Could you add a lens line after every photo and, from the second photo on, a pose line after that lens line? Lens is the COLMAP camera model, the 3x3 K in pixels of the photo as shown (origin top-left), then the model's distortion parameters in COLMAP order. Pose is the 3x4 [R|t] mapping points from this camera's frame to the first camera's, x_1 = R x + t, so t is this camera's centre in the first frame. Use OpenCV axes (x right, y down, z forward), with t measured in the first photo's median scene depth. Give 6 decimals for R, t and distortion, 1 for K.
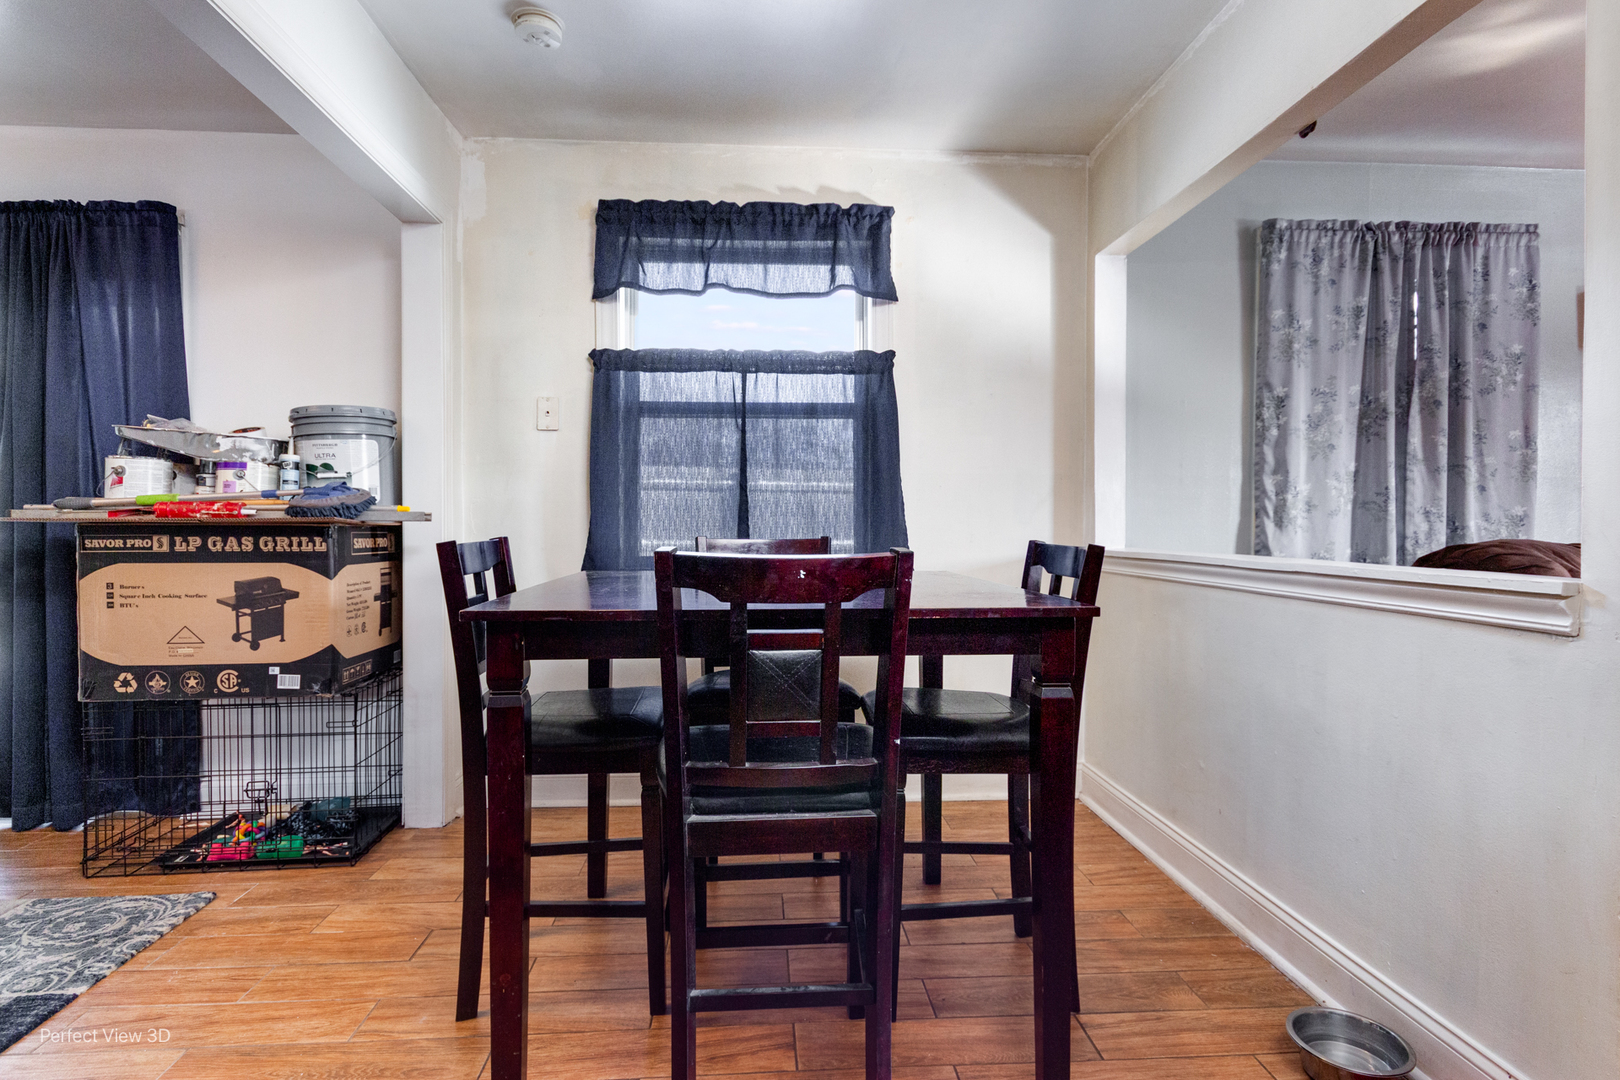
lens RADIAL K [[818.8, 0, 810.0], [0, 818.8, 540.0], [0, 0, 1]] dist [0.004169, 0.001388]
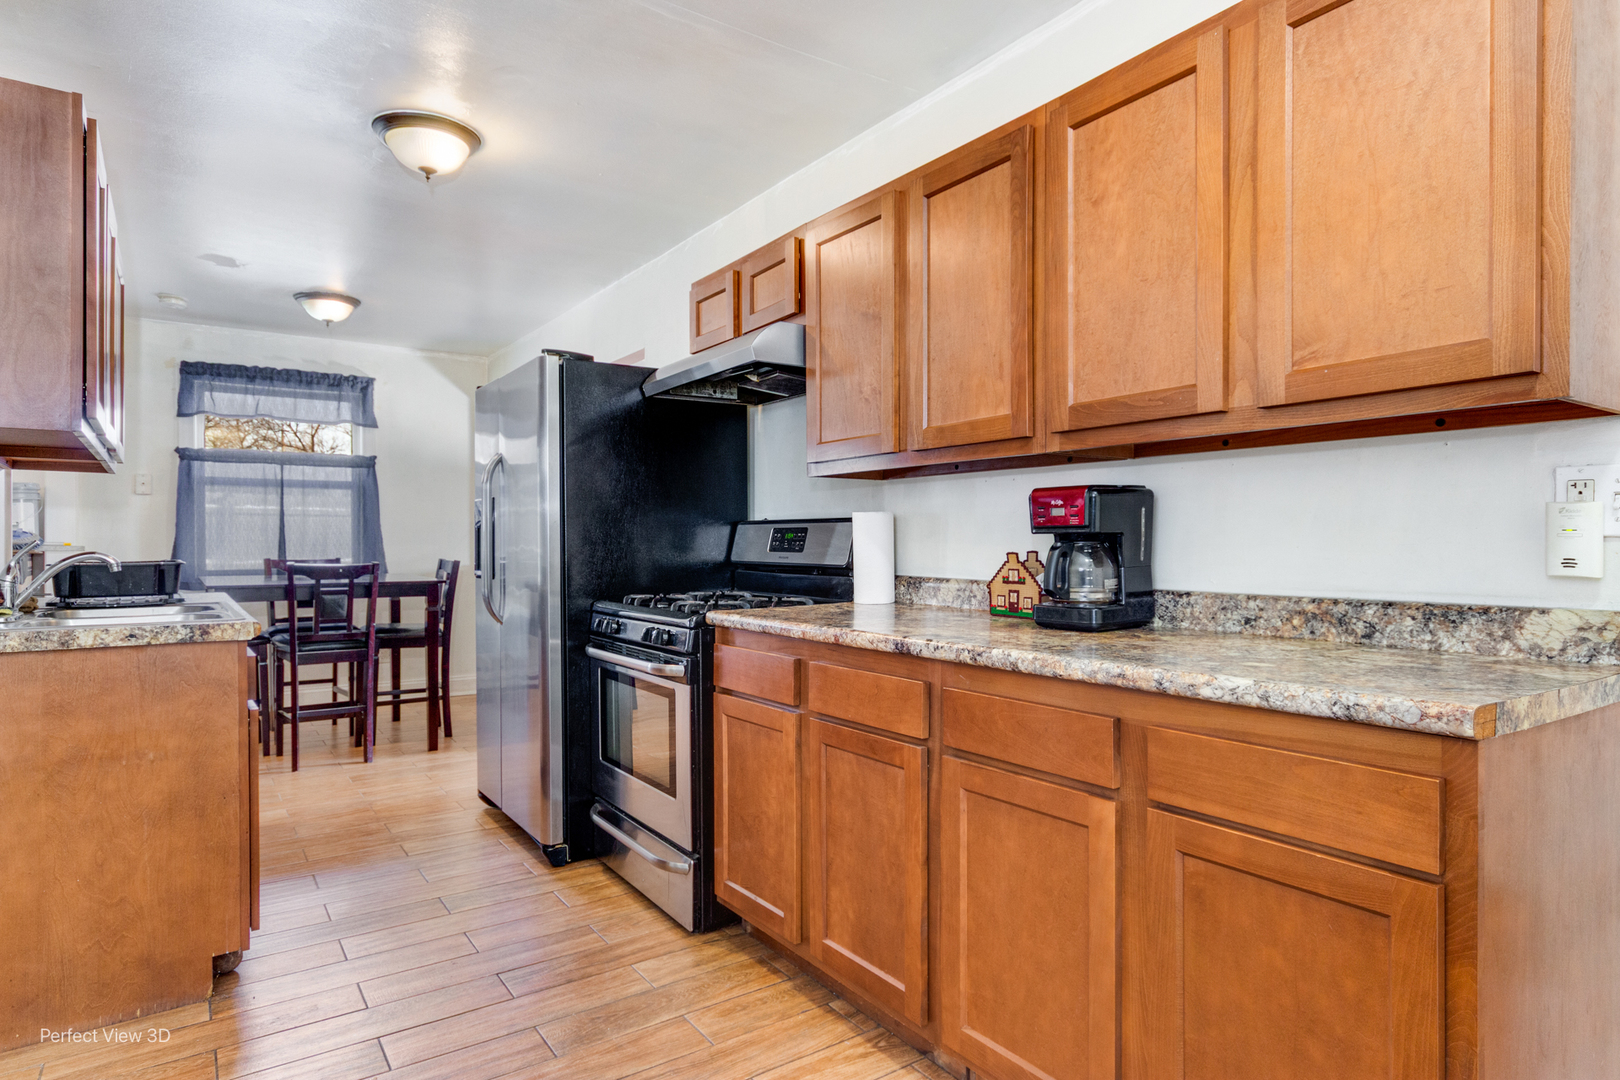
lens RADIAL K [[909.9, 0, 810.0], [0, 909.9, 540.0], [0, 0, 1]] dist [0.020923, 0.000300]
pose [[0.862208, -0.005373, 0.506526, -0.101411], [0.008403, 0.999958, -0.003698, -0.022772], [-0.506485, 0.007445, 0.862217, -1.300720]]
